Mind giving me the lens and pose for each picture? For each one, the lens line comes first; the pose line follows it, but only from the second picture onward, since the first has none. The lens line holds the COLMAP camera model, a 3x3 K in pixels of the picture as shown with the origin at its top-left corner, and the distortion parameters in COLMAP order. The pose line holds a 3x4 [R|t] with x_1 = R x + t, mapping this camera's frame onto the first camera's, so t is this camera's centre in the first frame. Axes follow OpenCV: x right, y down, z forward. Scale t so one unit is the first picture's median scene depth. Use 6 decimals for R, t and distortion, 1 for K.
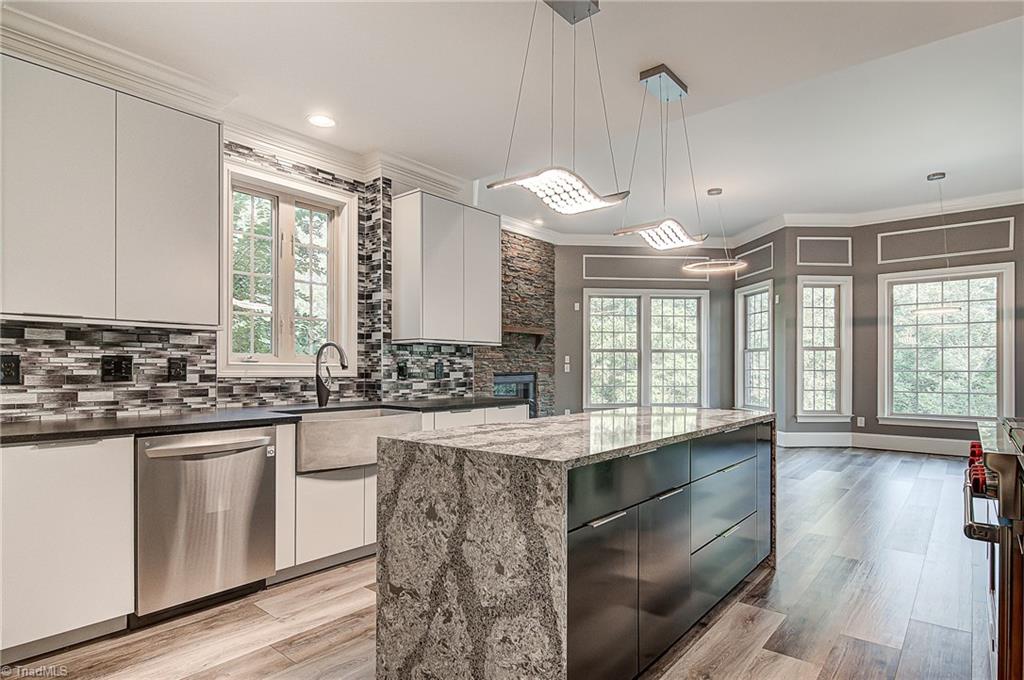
lens RADIAL K [[548.2, 0, 513.8], [0, 548.2, 365.2], [0, 0, 1]] dist [0.002256, 0.000824]
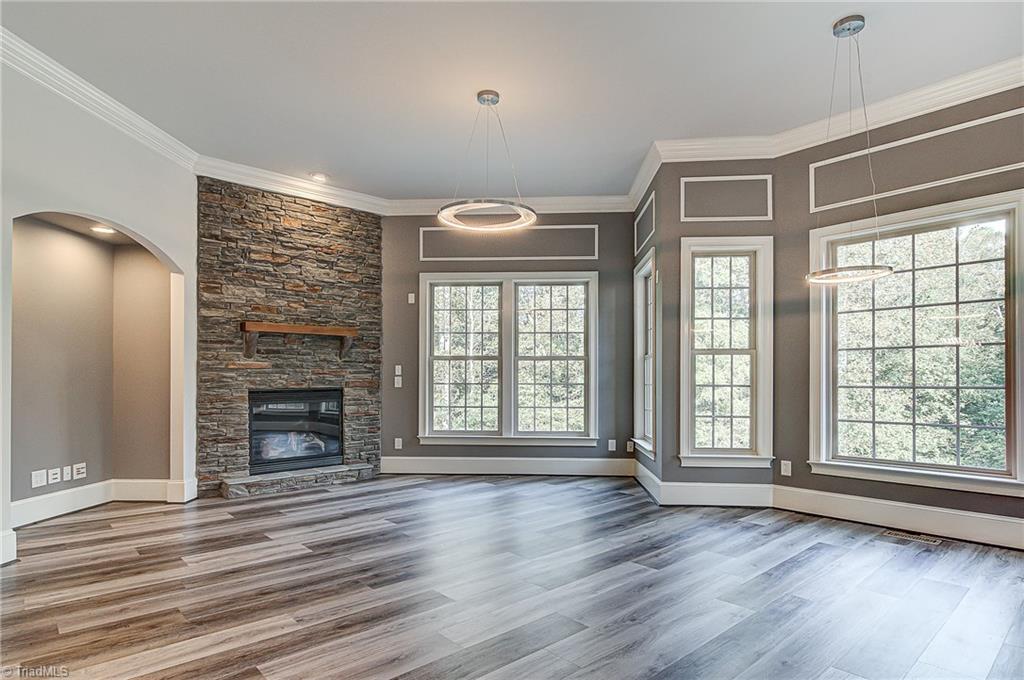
lens RADIAL K [[552.9, 0, 511.6], [0, 552.9, 379.4], [0, 0, 1]] dist [-0.001468, -0.000759]
pose [[0.989603, -0.000230, -0.143825, 0.416229], [0.000375, 0.999999, 0.000980, 0.001253], [0.143824, -0.001024, 0.989603, 0.334389]]
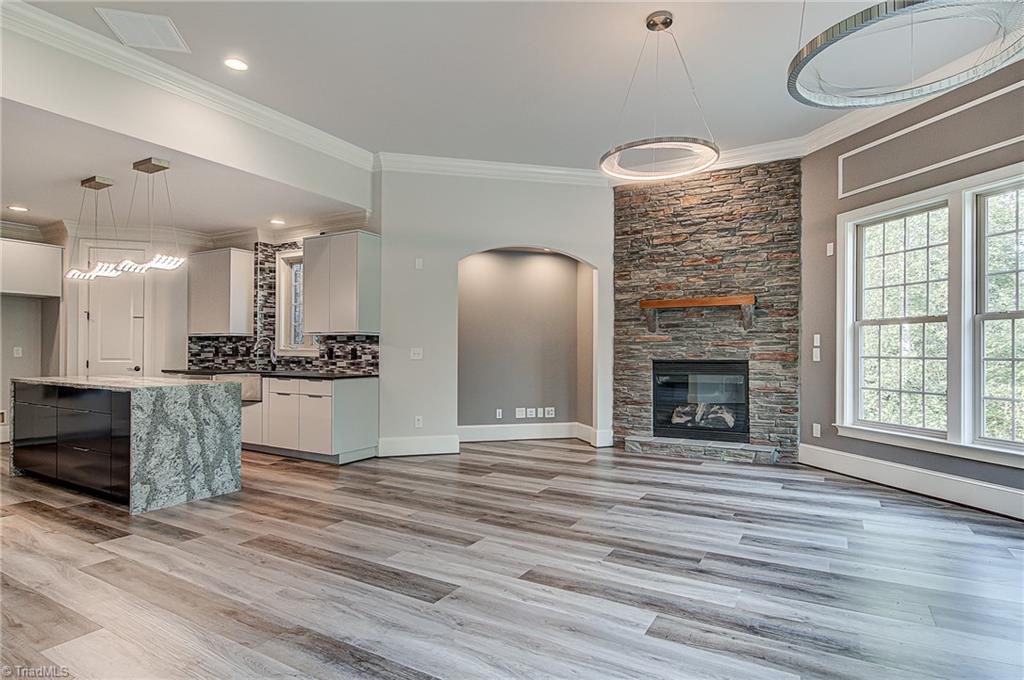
lens RADIAL K [[546.7, 0, 507.6], [0, 546.7, 351.0], [0, 0, 1]] dist [0.004231, 0.000470]
pose [[0.158972, -0.000365, -0.987283, 0.745387], [-0.000218, 1.000000, -0.000404, 0.001857], [0.987283, 0.000280, 0.158972, 0.667435]]
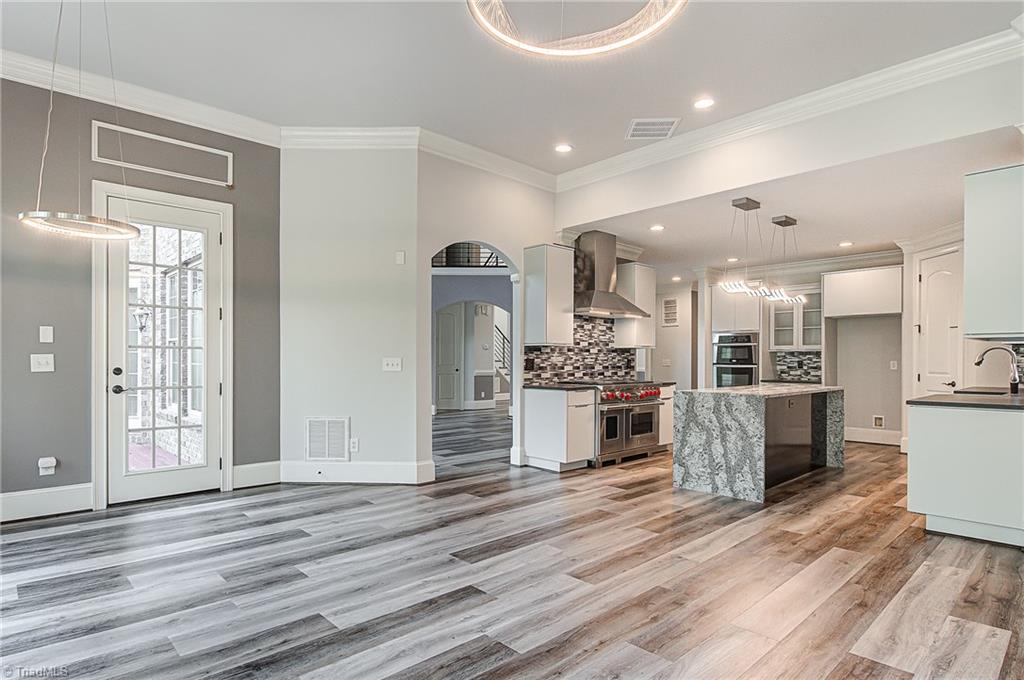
lens RADIAL K [[555.3, 0, 510.1], [0, 555.3, 363.7], [0, 0, 1]] dist [0.012618, -0.000240]
pose [[-0.992572, -0.004372, 0.121578, 0.314153], [-0.004140, 0.999989, 0.002159, 0.001480], [-0.121586, 0.001640, -0.992580, 1.105193]]
